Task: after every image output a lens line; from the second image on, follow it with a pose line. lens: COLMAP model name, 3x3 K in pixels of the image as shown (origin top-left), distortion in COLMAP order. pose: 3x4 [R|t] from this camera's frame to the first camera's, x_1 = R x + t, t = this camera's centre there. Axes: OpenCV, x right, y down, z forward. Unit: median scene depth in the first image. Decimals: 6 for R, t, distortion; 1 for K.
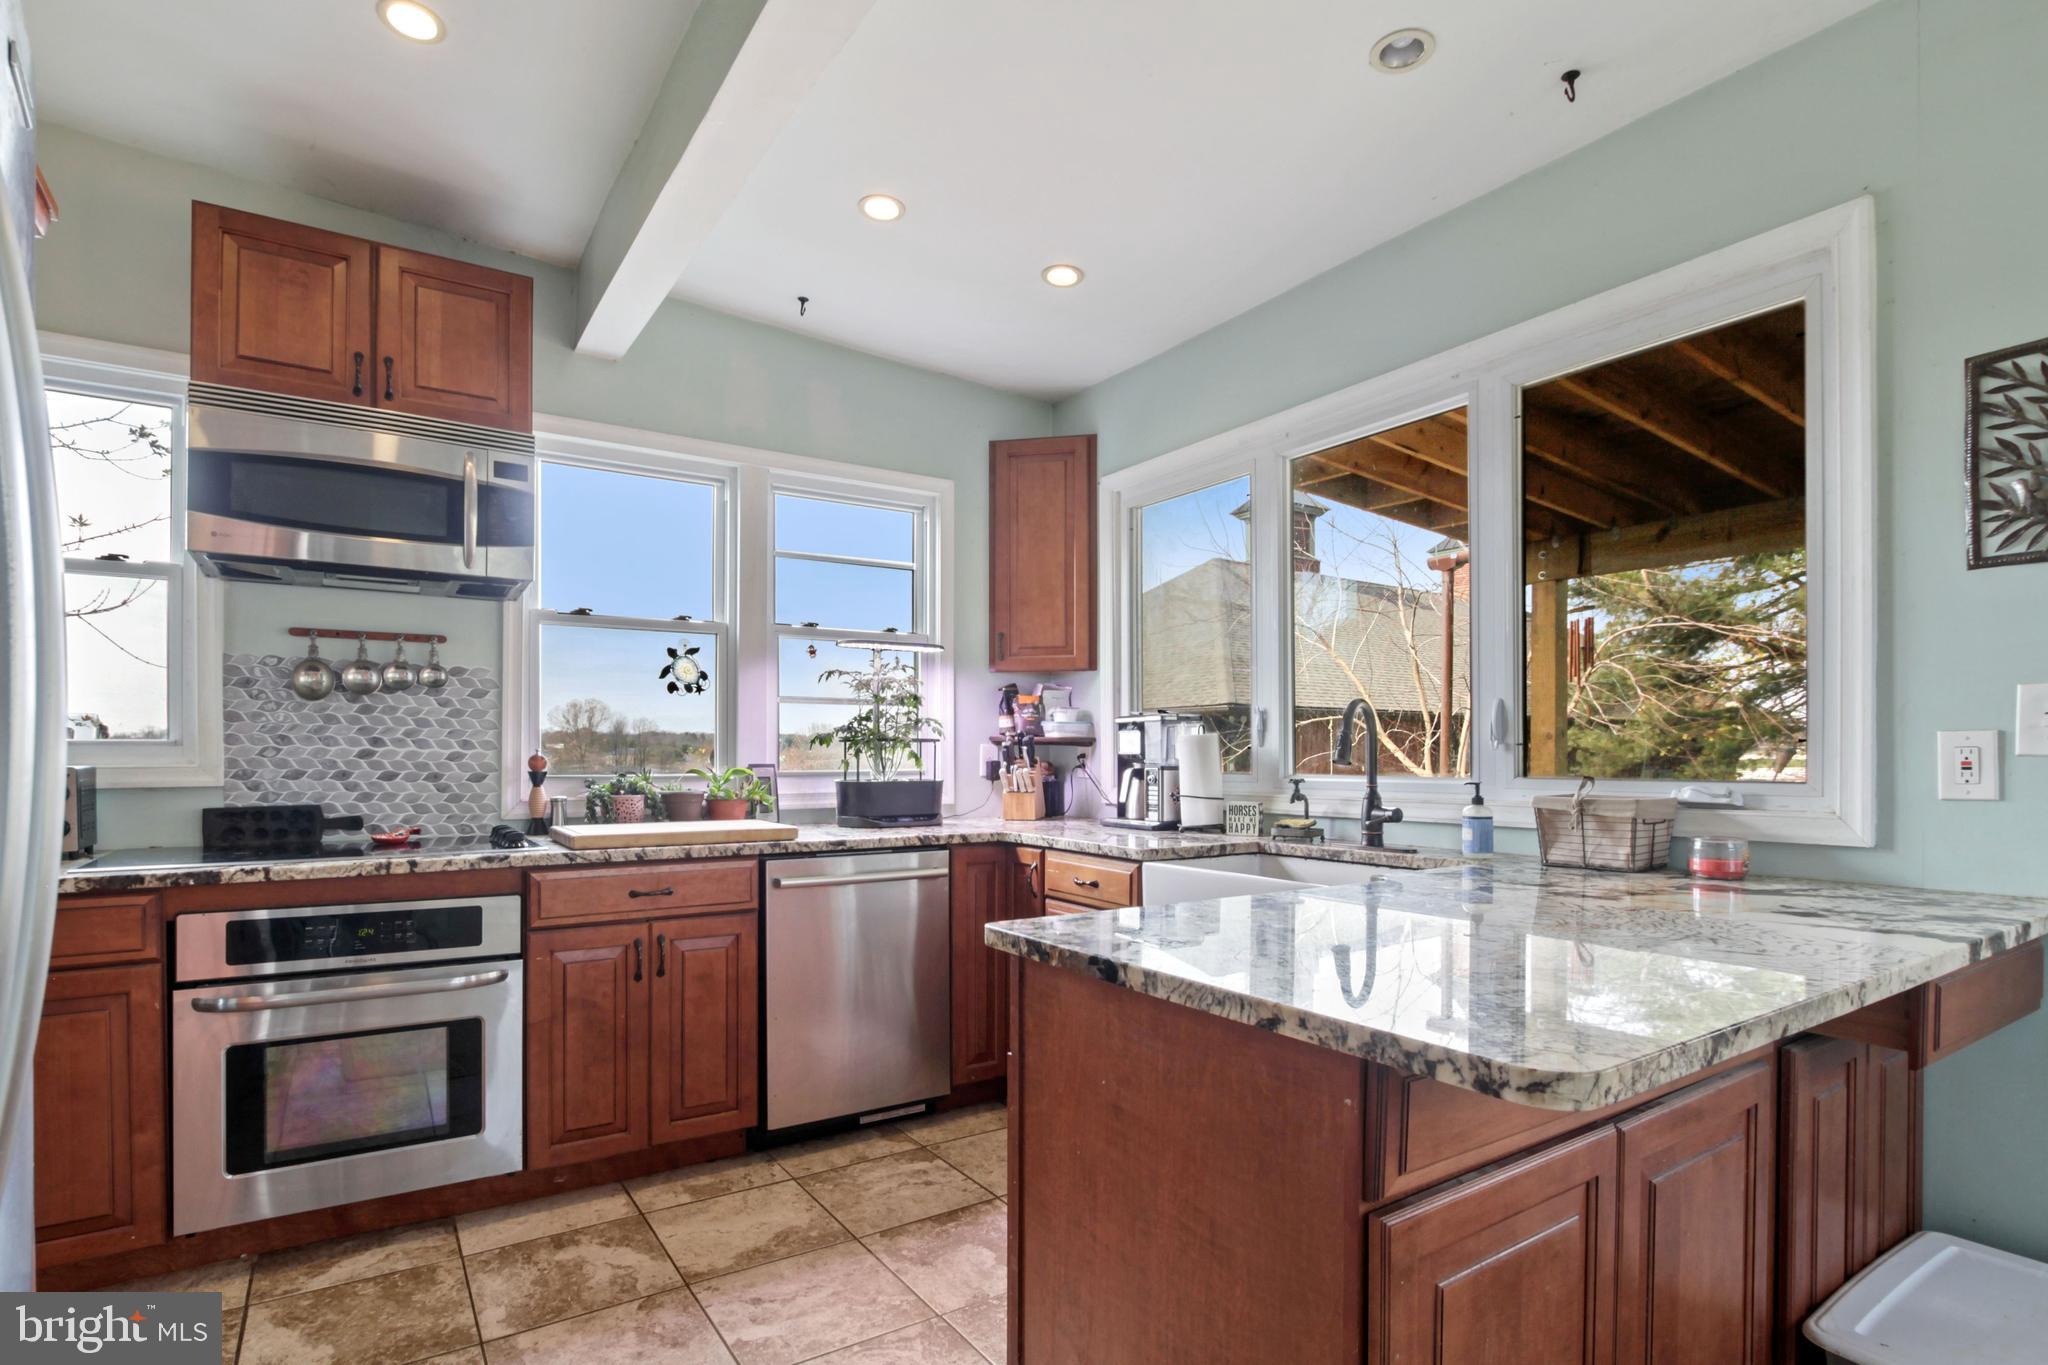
lens RADIAL K [[998.9, 0, 1004.3], [0, 998.9, 756.0], [0, 0, 1]] dist [-0.015349, 0.000937]
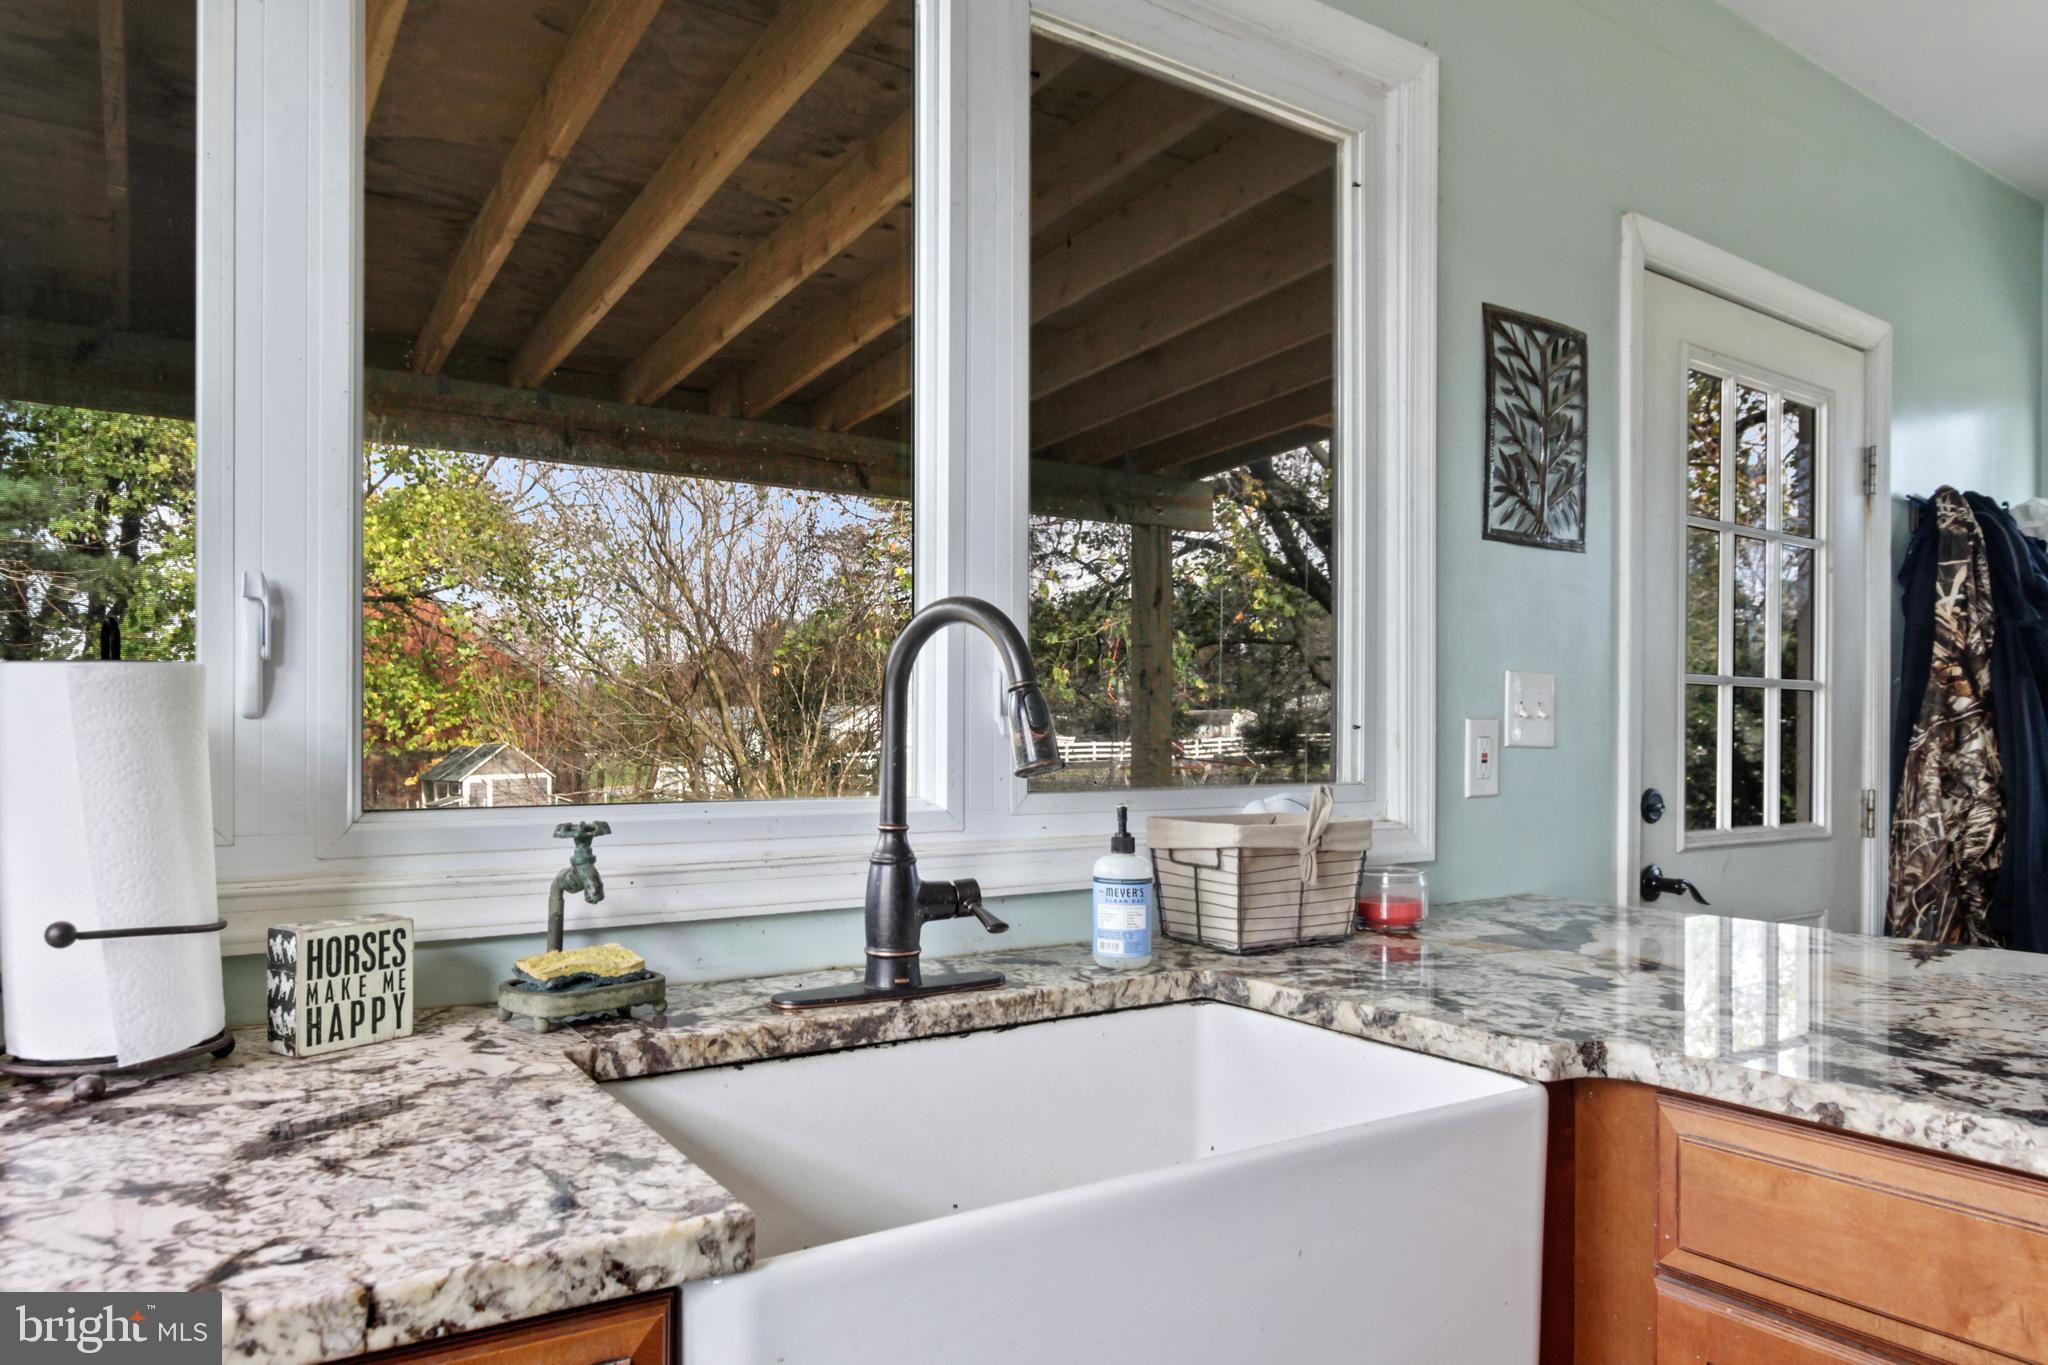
lens RADIAL K [[1260.4, 0, 976.5], [0, 1260.4, 743.5], [0, 0, 1]] dist [-0.015566, 0.001810]
pose [[0.026135, 0.001794, 0.999657, -0.172042], [0.002624, 0.999995, -0.001863, -0.002986], [-0.999655, 0.002672, 0.026130, 1.411452]]
